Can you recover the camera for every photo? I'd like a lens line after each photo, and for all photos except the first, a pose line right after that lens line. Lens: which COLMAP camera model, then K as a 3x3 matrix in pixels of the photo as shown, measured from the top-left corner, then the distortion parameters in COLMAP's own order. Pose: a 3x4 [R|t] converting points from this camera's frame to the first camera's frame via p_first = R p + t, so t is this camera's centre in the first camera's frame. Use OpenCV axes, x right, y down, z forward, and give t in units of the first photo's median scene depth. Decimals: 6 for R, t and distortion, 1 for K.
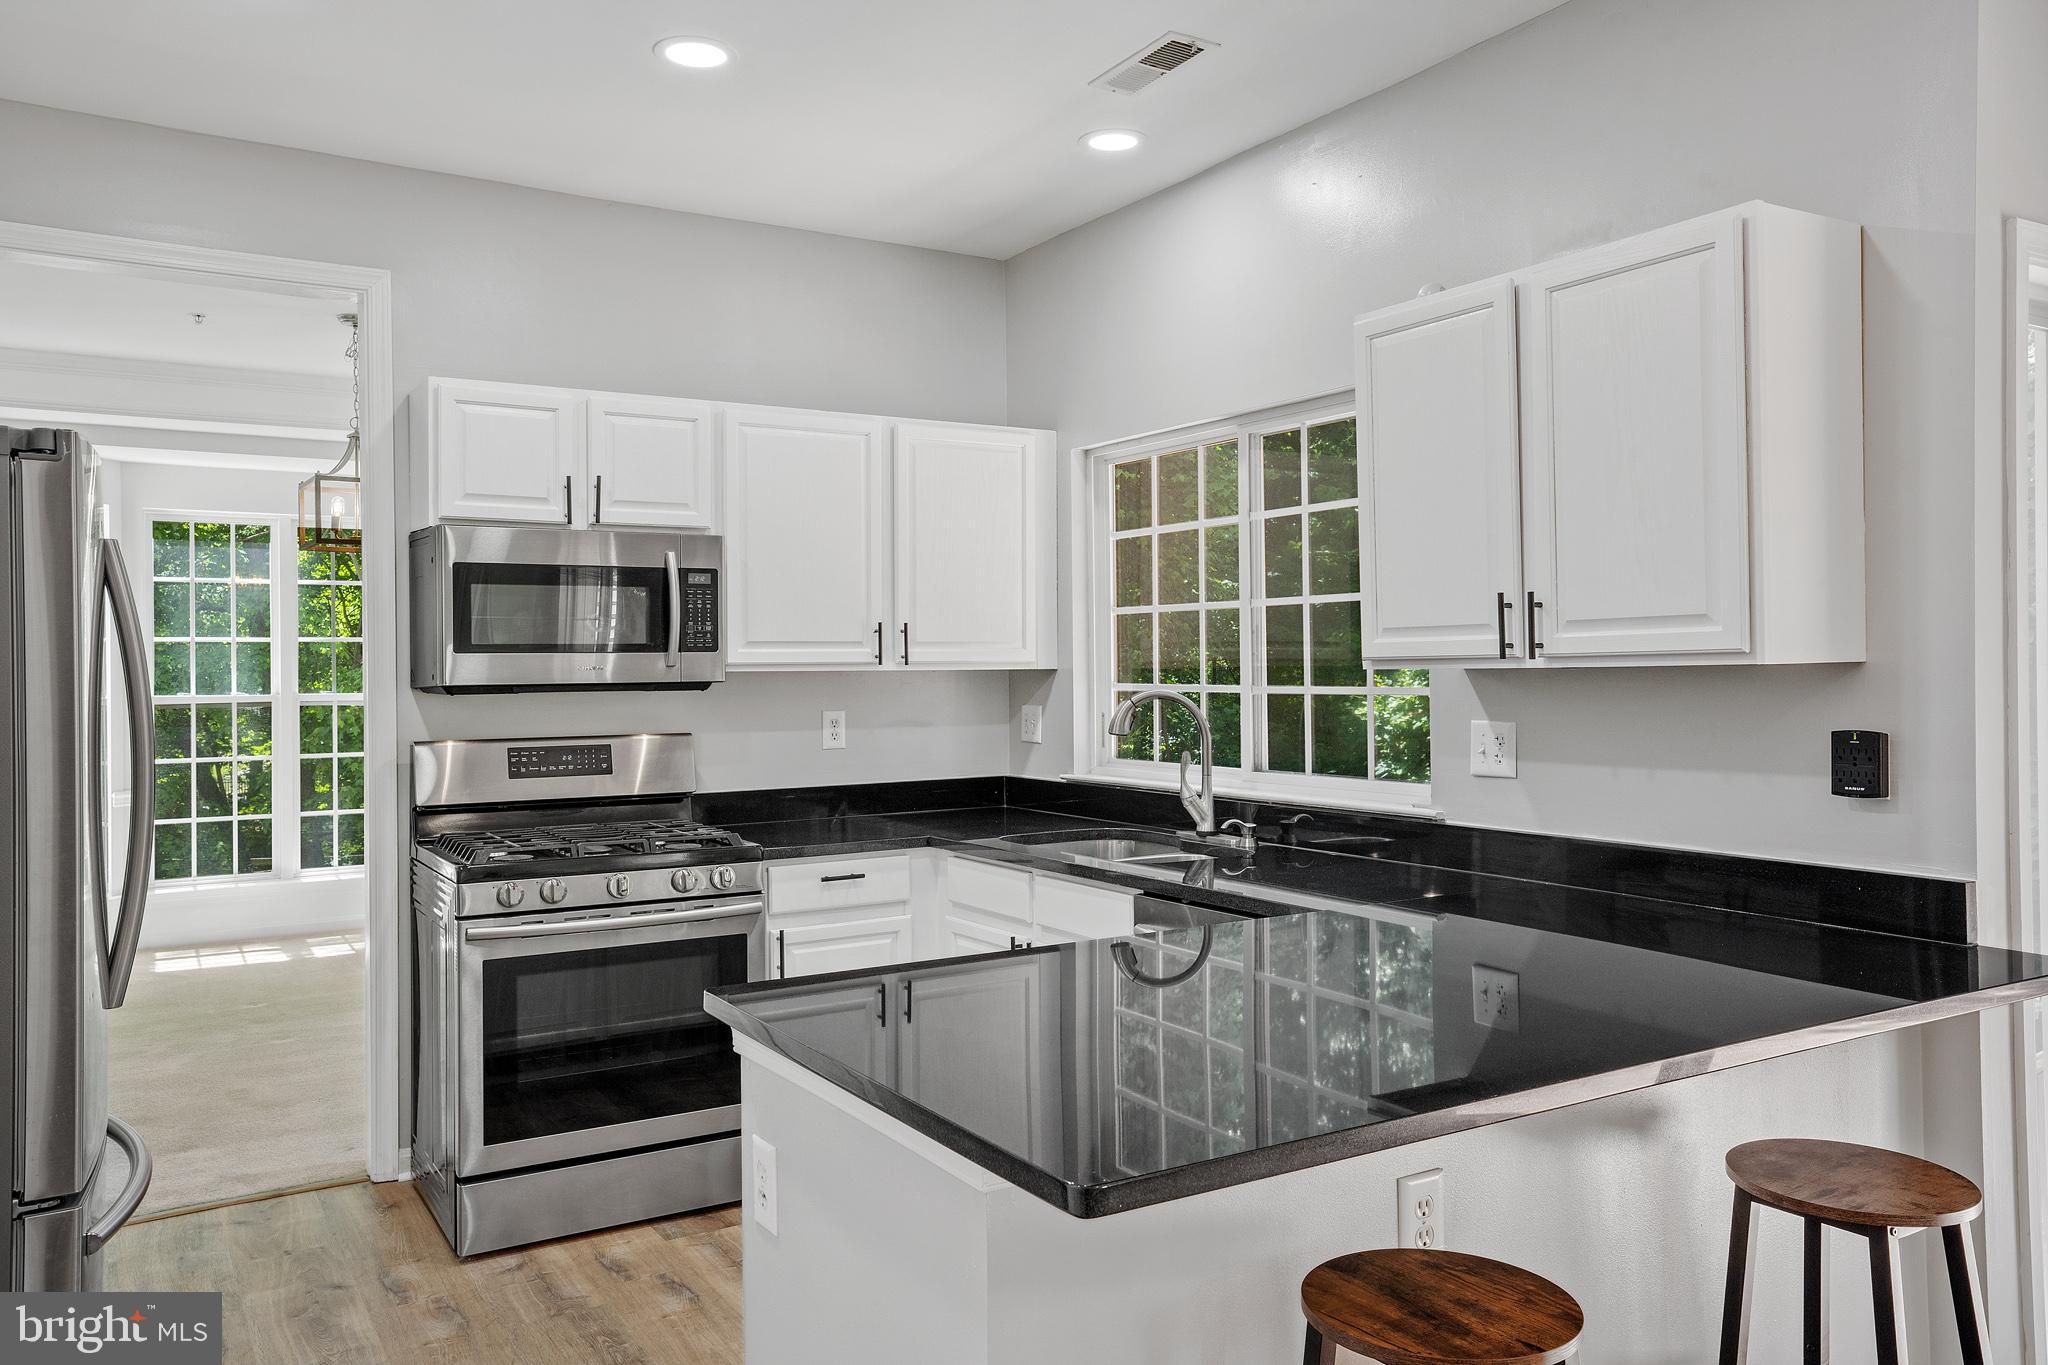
lens RADIAL K [[1579.3, 0, 1025.8], [0, 1579.3, 665.1], [0, 0, 1]] dist [0.015070, 0.010757]
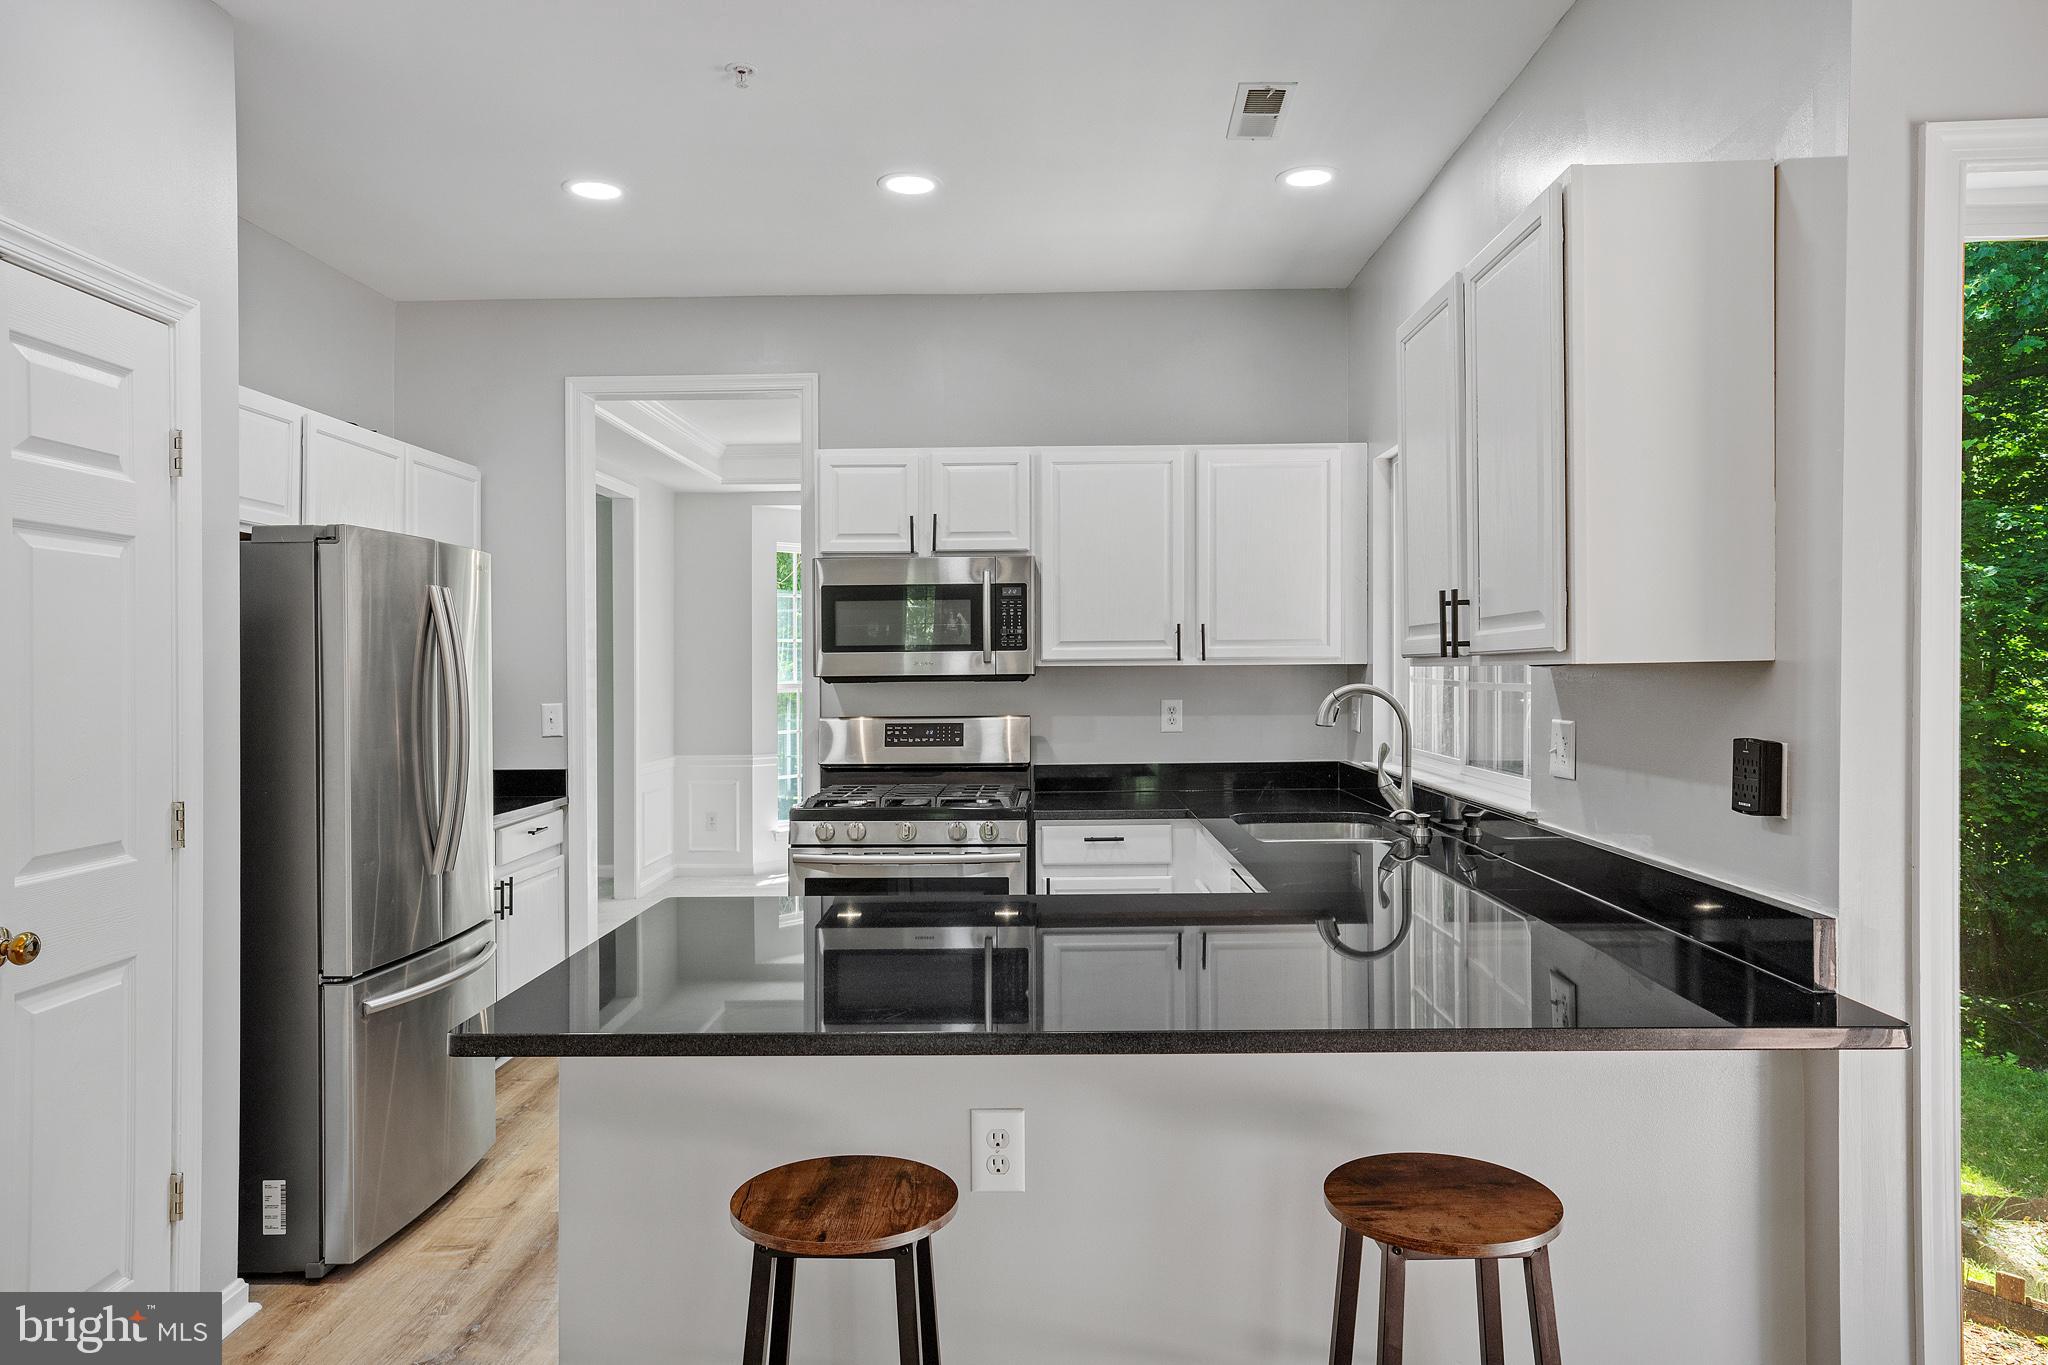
lens RADIAL K [[1397.2, 0, 1023.4], [0, 1397.2, 683.7], [0, 0, 1]] dist [0.000862, 0.008563]
pose [[0.835440, 0.009601, -0.549497, 0.411722], [0.000912, 0.999822, 0.018856, -0.002907], [0.549580, -0.016254, 0.835283, 0.085447]]
